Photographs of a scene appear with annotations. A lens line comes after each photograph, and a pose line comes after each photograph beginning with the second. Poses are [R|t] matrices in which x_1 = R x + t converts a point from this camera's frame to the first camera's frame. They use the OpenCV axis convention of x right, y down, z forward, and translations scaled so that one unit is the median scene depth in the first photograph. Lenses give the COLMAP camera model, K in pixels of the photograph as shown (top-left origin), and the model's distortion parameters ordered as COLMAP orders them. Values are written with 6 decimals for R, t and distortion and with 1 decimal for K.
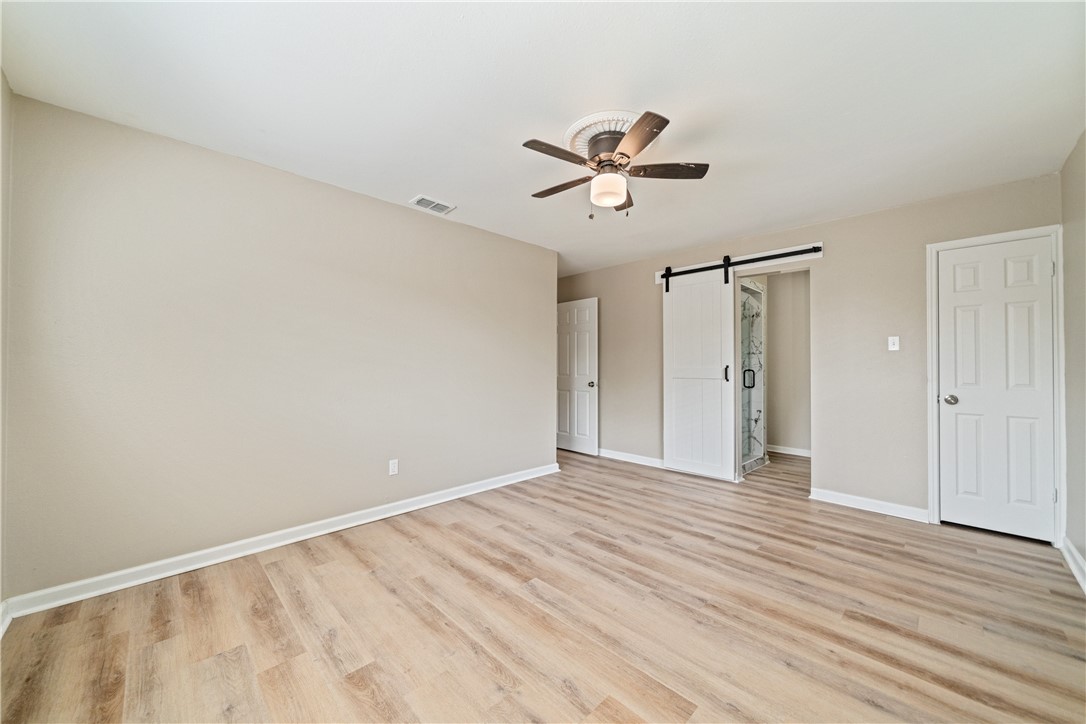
lens RADIAL K [[408.3, 0, 543.0], [0, 408.3, 362.0], [0, 0, 1]] dist [0.000968, 0.000017]
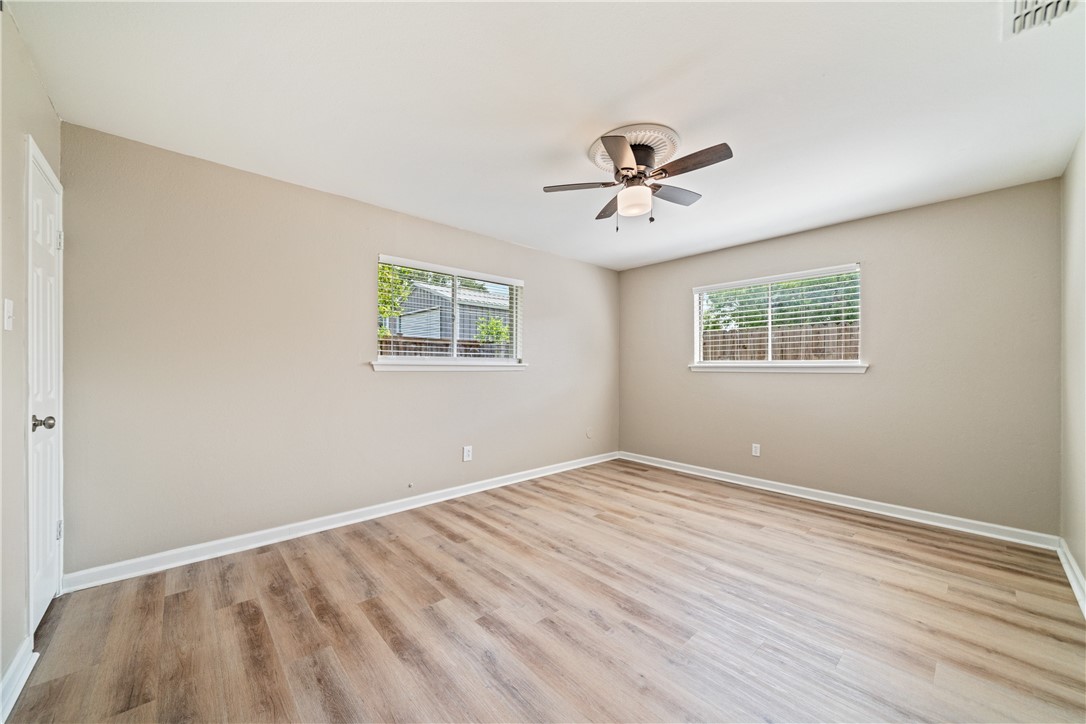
lens RADIAL K [[393.8, 0, 547.9], [0, 393.8, 378.2], [0, 0, 1]] dist [-0.000785, -0.000013]
pose [[-0.999212, -0.007970, 0.038877, 0.332067], [-0.007488, 0.999893, 0.012541, 0.021758], [-0.038973, 0.012240, -0.999165, 1.947354]]
